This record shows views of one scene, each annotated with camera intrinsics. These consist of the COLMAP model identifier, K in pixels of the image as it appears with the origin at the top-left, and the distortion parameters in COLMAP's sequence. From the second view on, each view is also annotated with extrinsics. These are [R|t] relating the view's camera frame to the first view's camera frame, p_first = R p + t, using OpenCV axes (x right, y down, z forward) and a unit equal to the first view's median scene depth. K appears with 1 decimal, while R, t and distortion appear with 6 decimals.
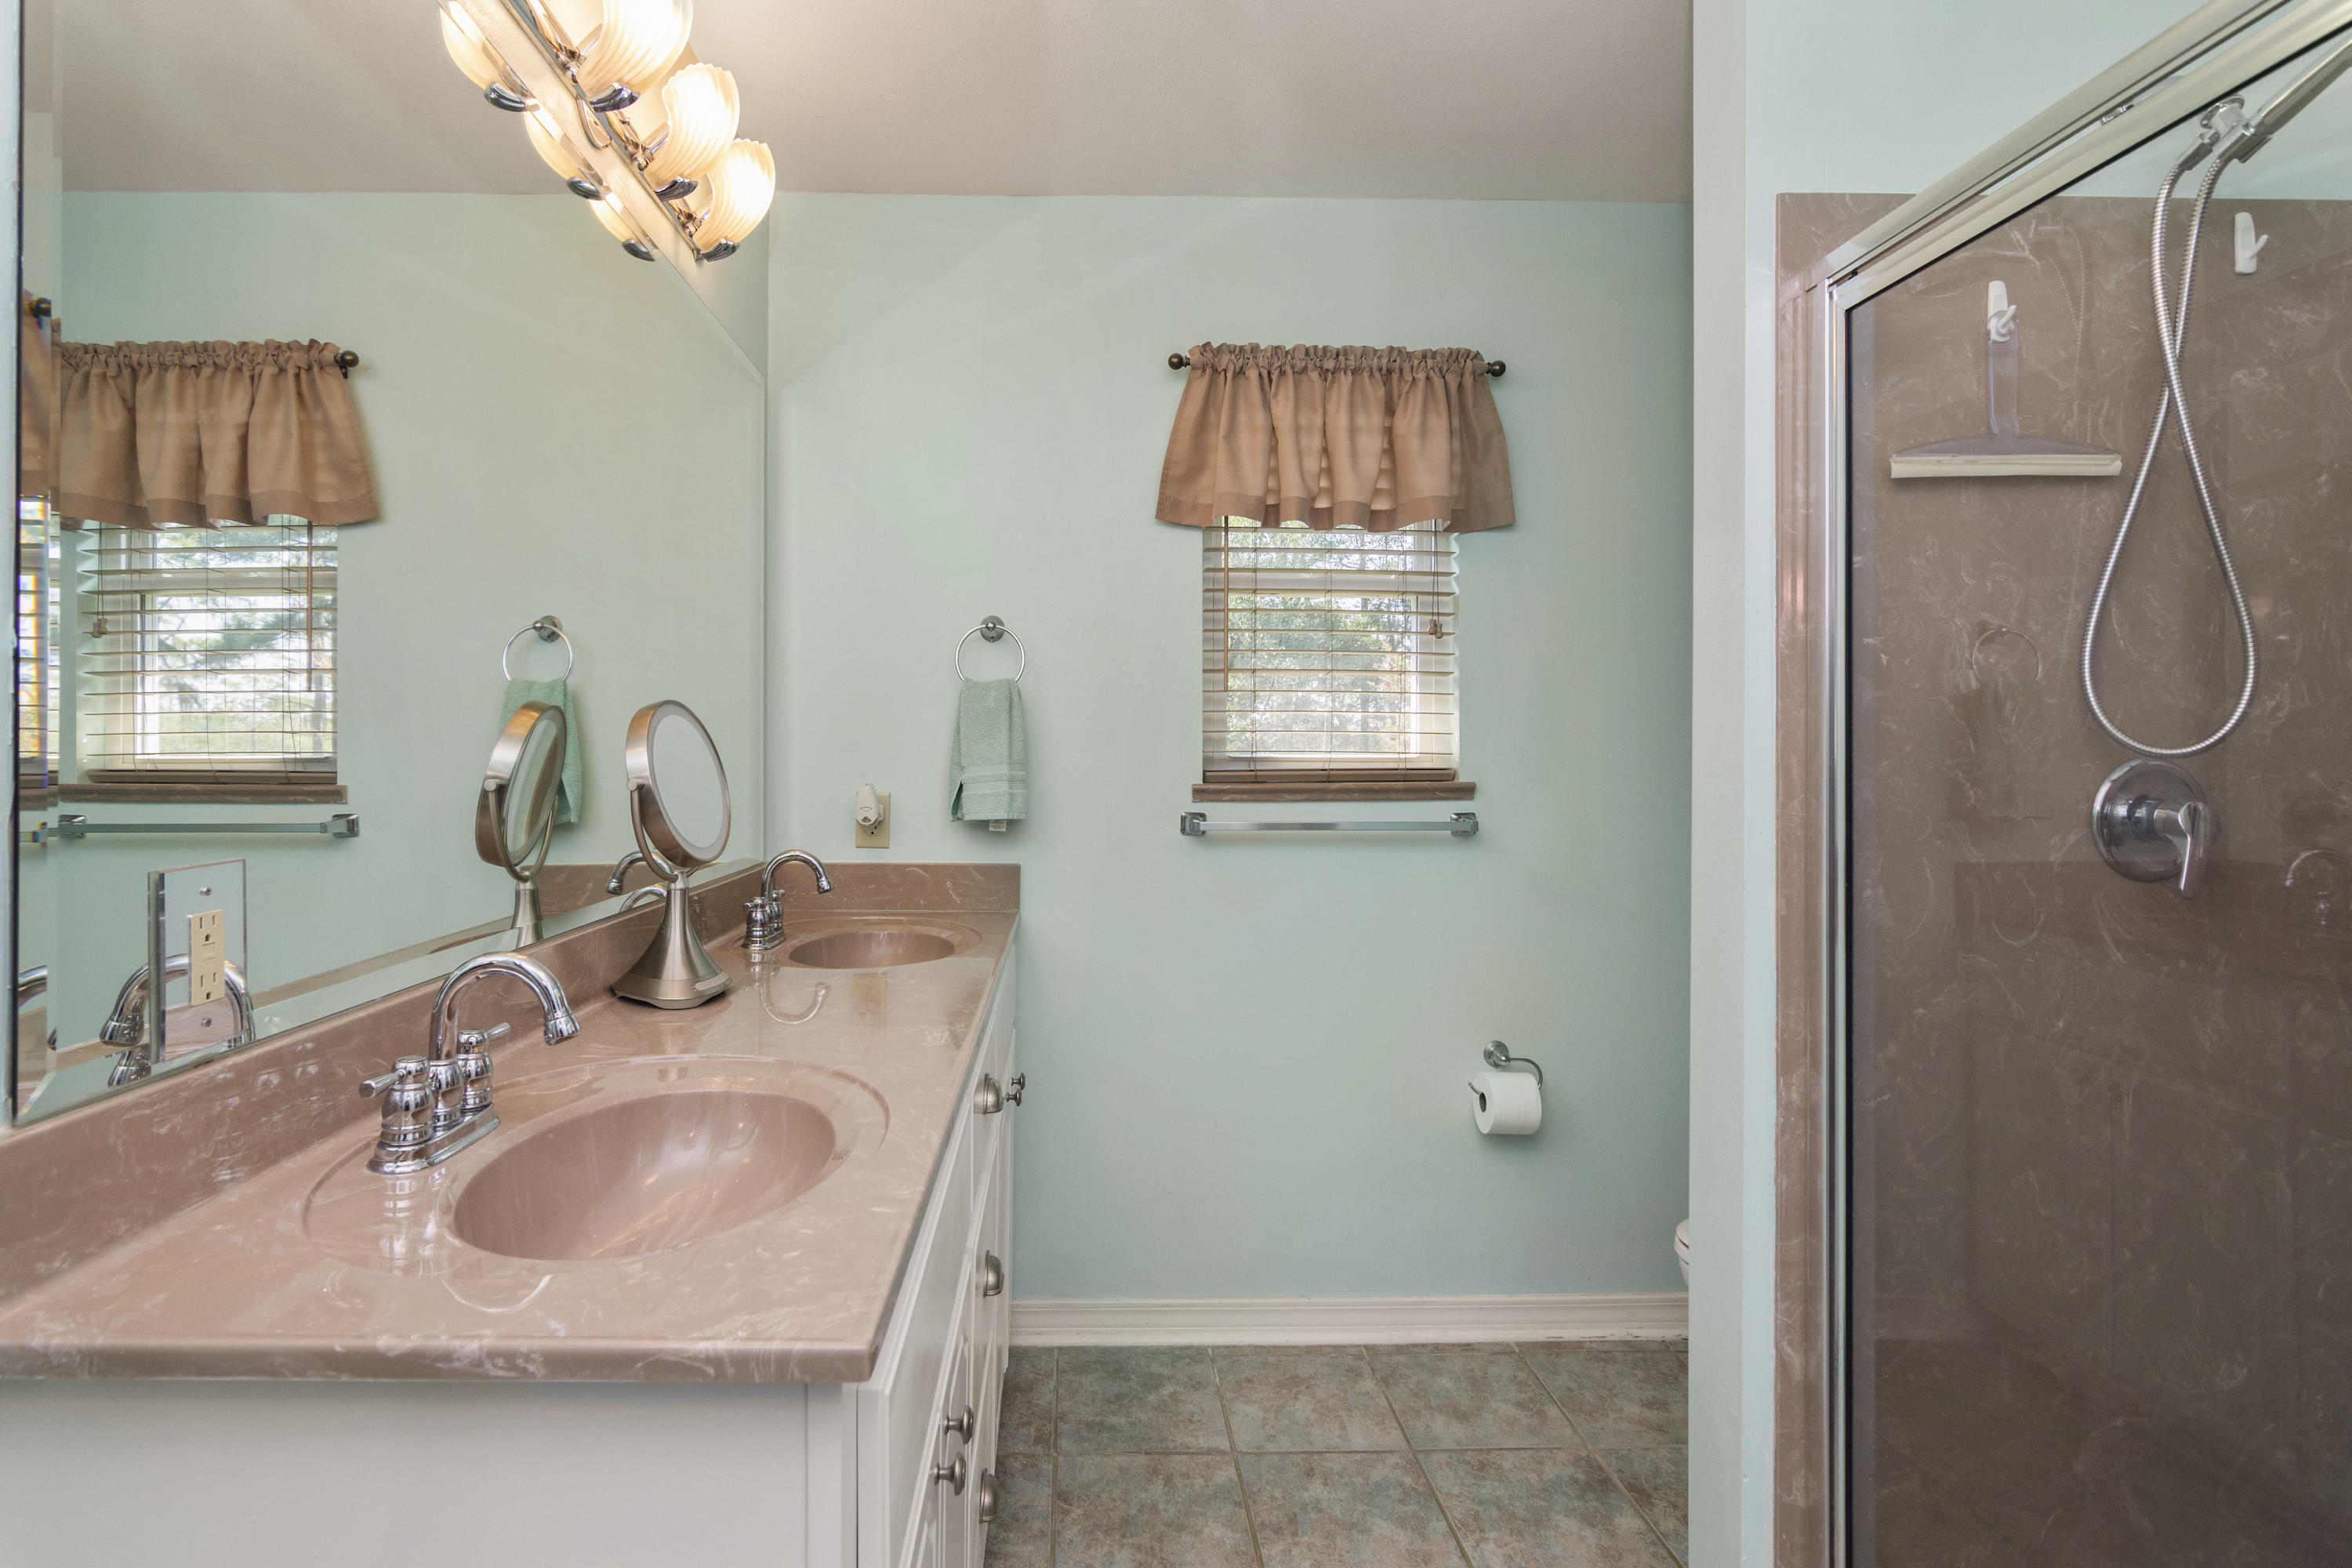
lens RADIAL K [[1140.6, 0, 1168.9], [0, 1140.6, 790.4], [0, 0, 1]] dist [0.000262, 0.000911]
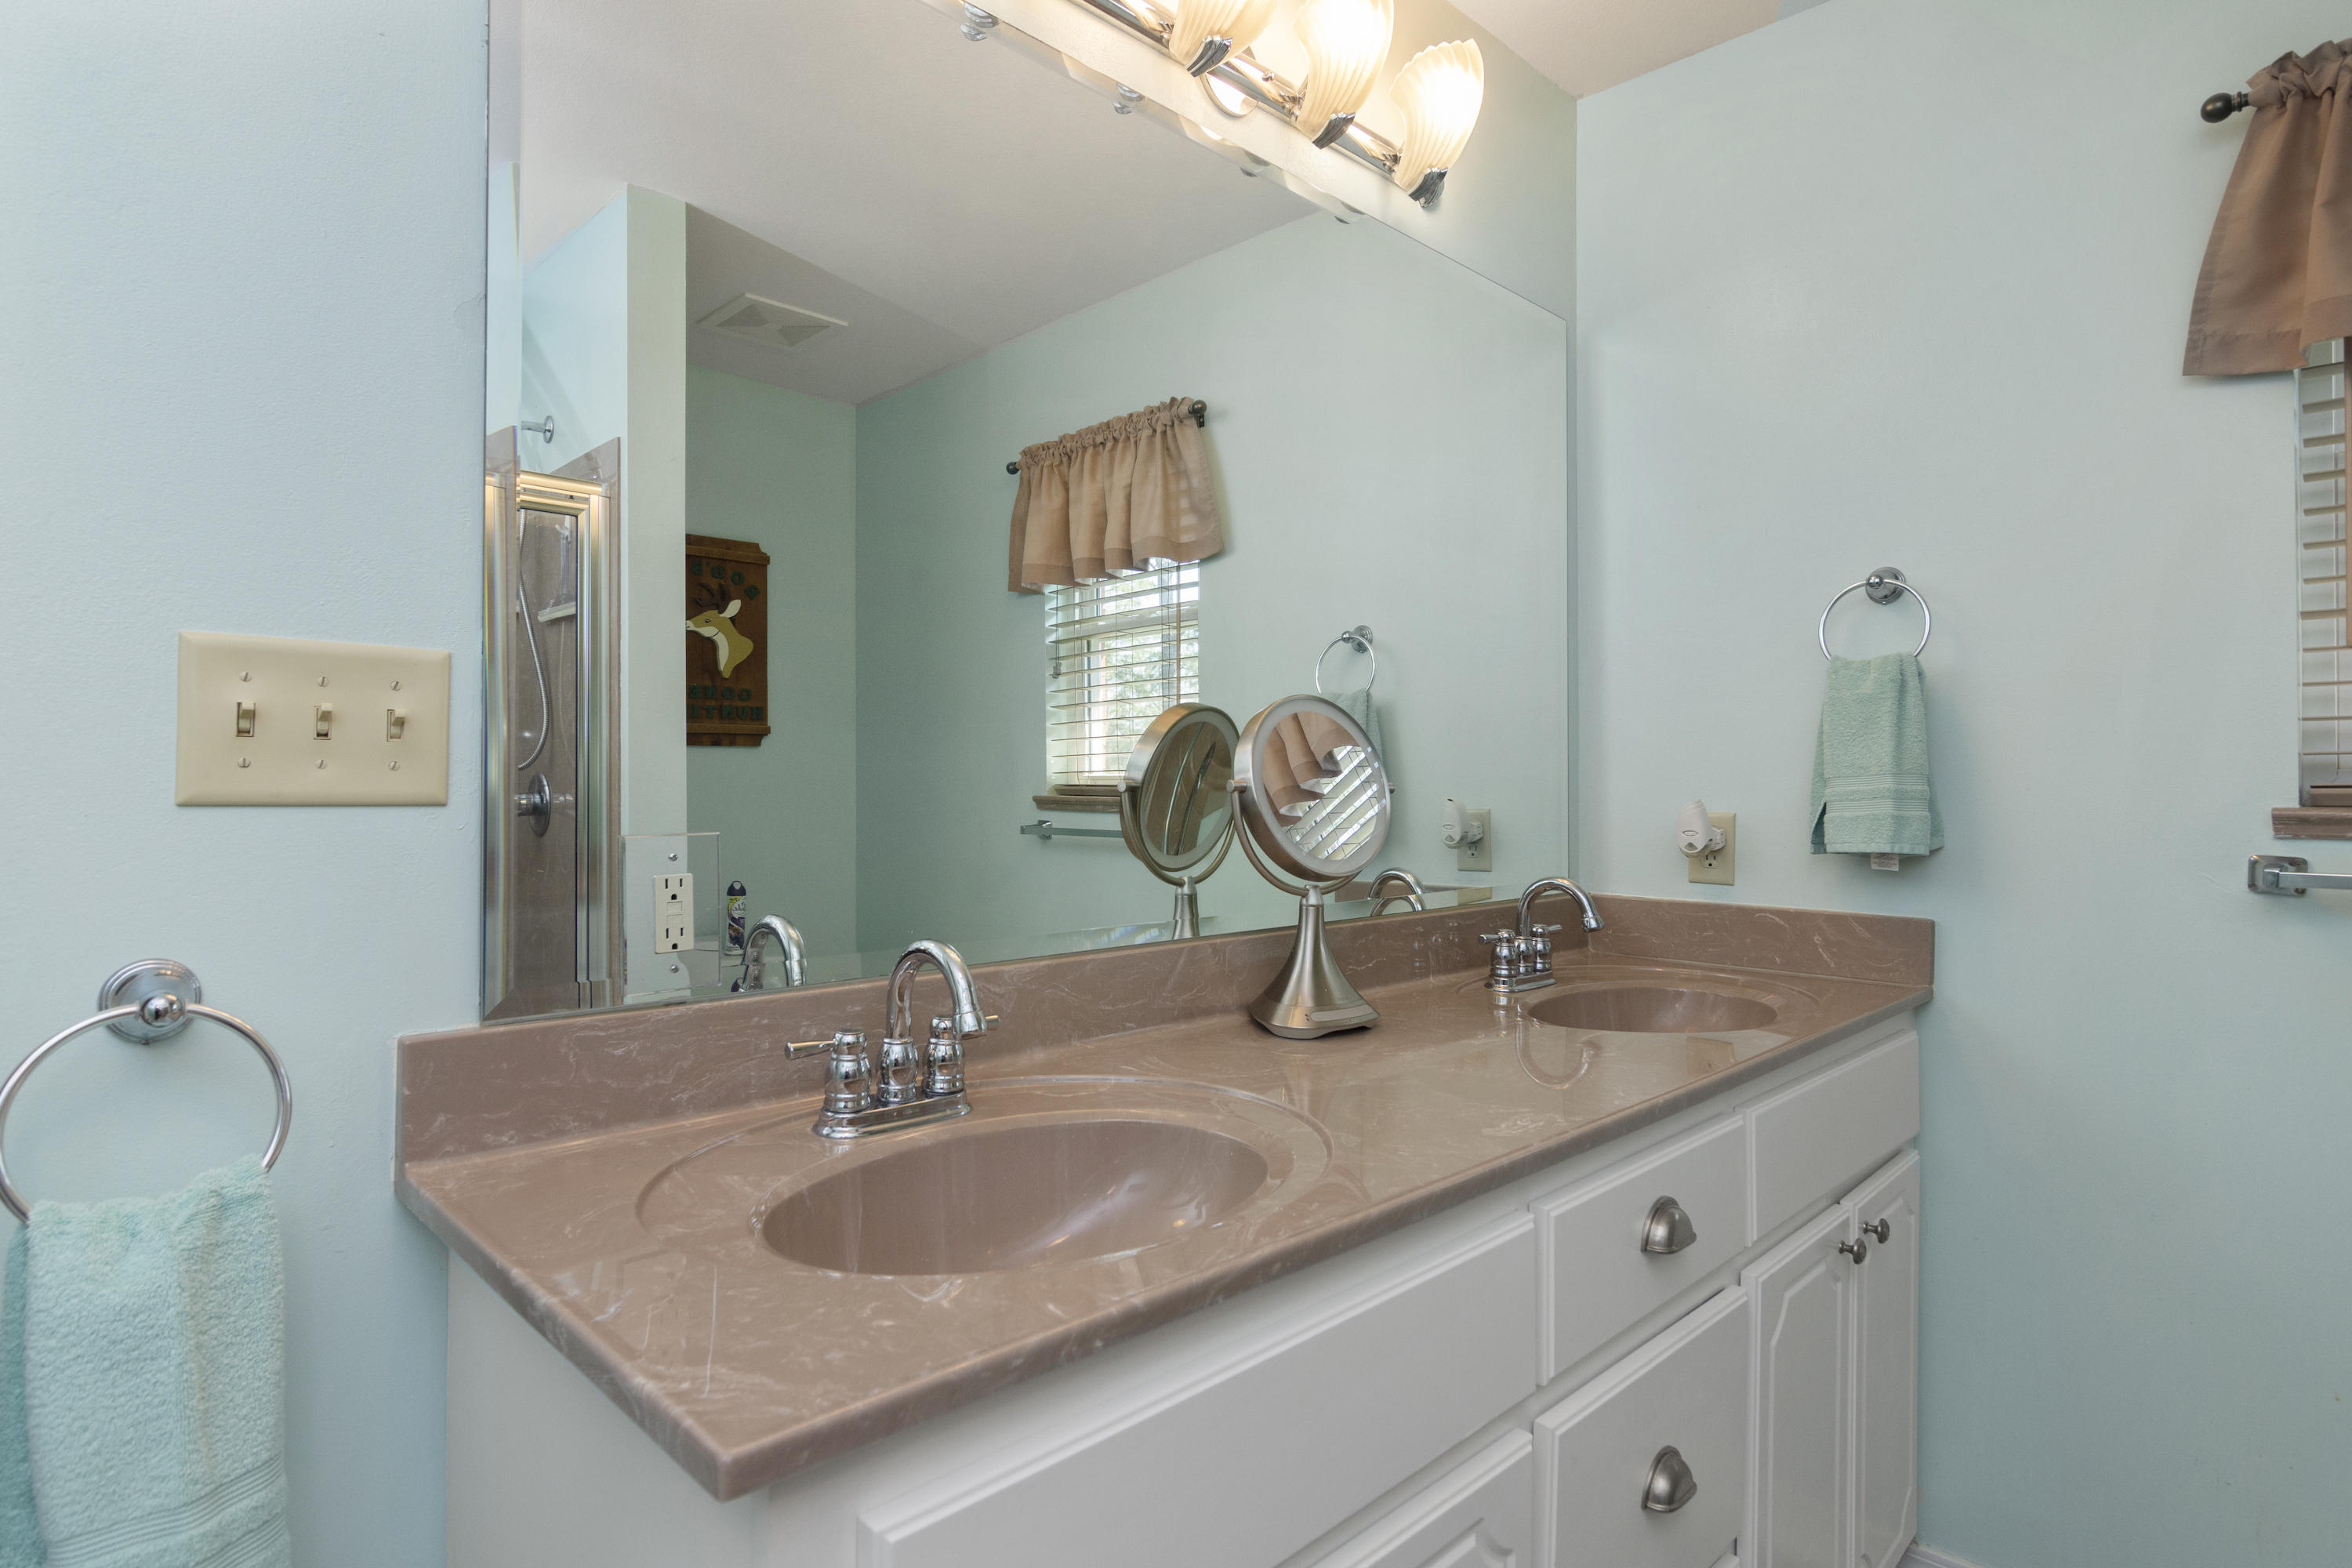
lens RADIAL K [[1251.5, 0, 1178.8], [0, 1251.5, 811.4], [0, 0, 1]] dist [-0.008975, -0.000083]
pose [[0.663130, 0.011409, -0.748417, 0.173968], [-0.019922, 0.999799, -0.002411, 0.012502], [0.748239, 0.016509, 0.663224, 0.199523]]
